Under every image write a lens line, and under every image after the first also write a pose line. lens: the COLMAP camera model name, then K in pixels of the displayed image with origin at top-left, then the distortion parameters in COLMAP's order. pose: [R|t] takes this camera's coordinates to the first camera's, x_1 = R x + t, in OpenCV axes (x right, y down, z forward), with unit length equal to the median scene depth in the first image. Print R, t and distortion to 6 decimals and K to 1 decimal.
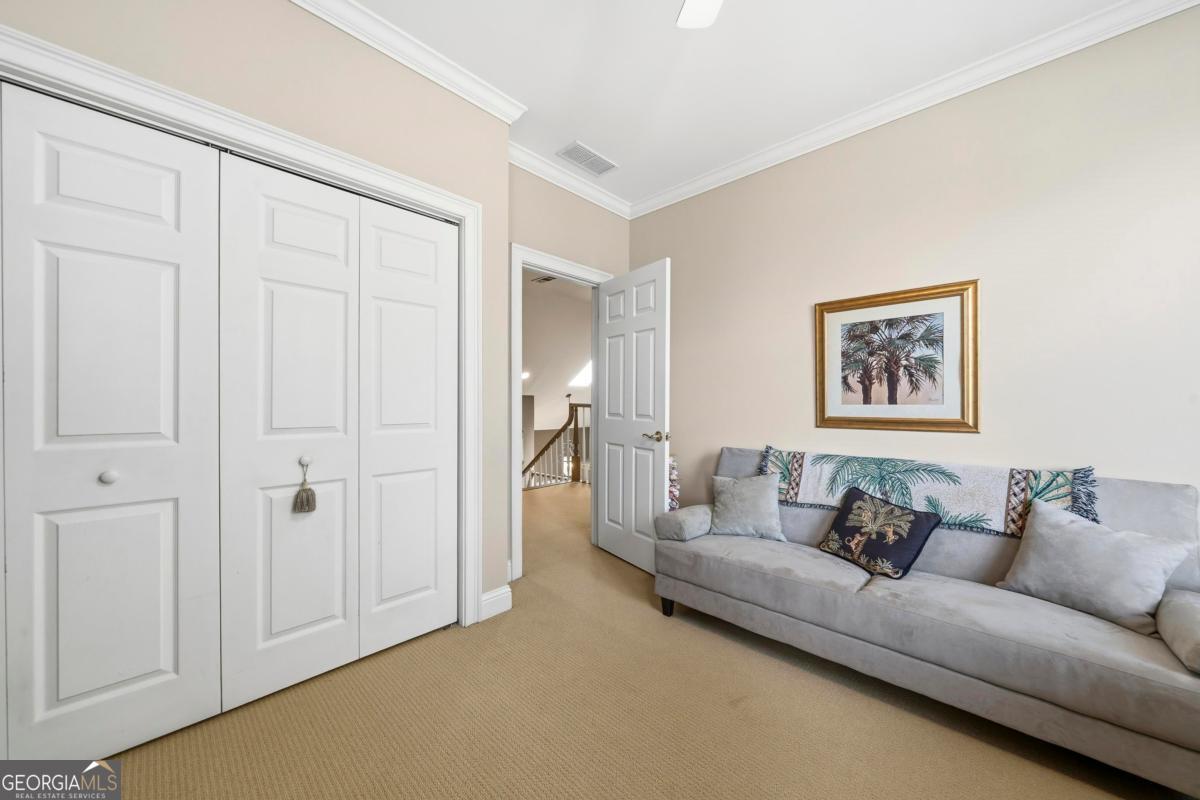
lens RADIAL K [[429.5, 0, 600.1], [0, 429.5, 402.3], [0, 0, 1]] dist [-0.001529, -0.000043]
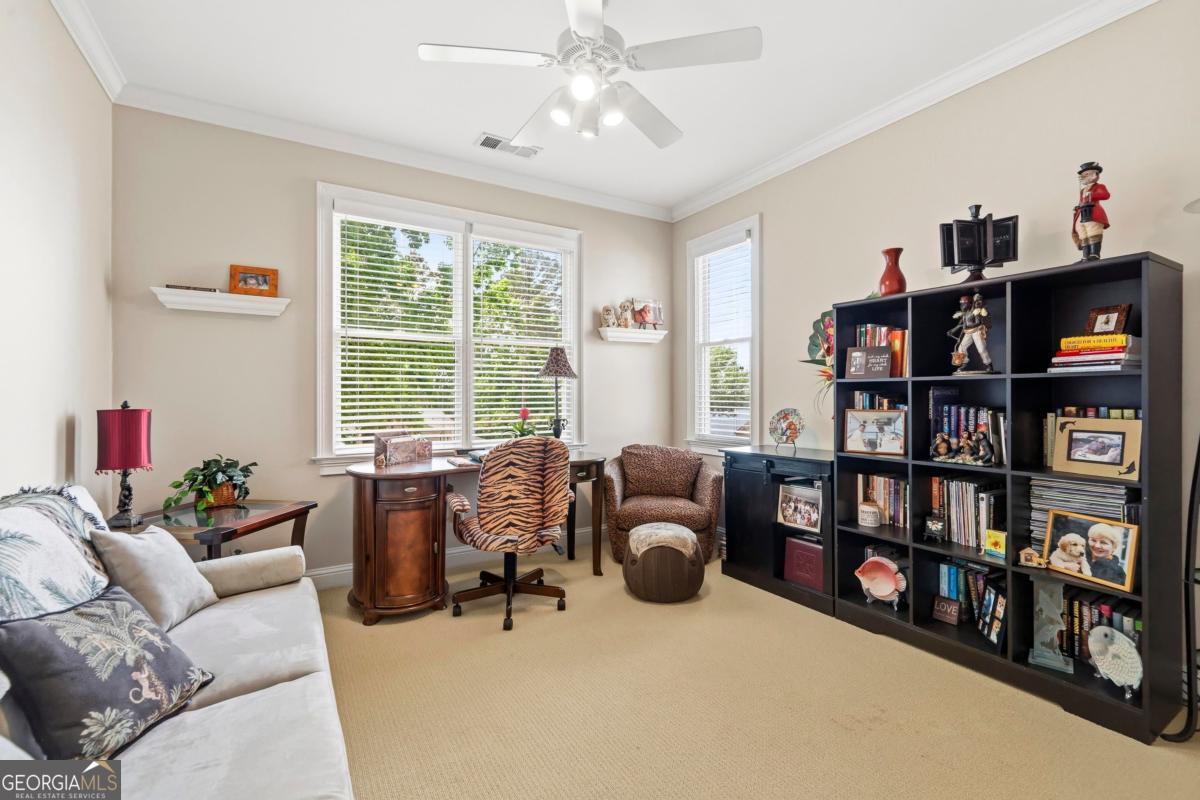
lens RADIAL K [[501.3, 0, 598.7], [0, 501.3, 399.4], [0, 0, 1]] dist [0.001383, 0.000042]
pose [[-0.965611, 0.008913, 0.259837, -0.042265], [0.007680, 0.999954, -0.005760, 0.011806], [-0.259876, -0.003567, -0.965635, 1.408328]]
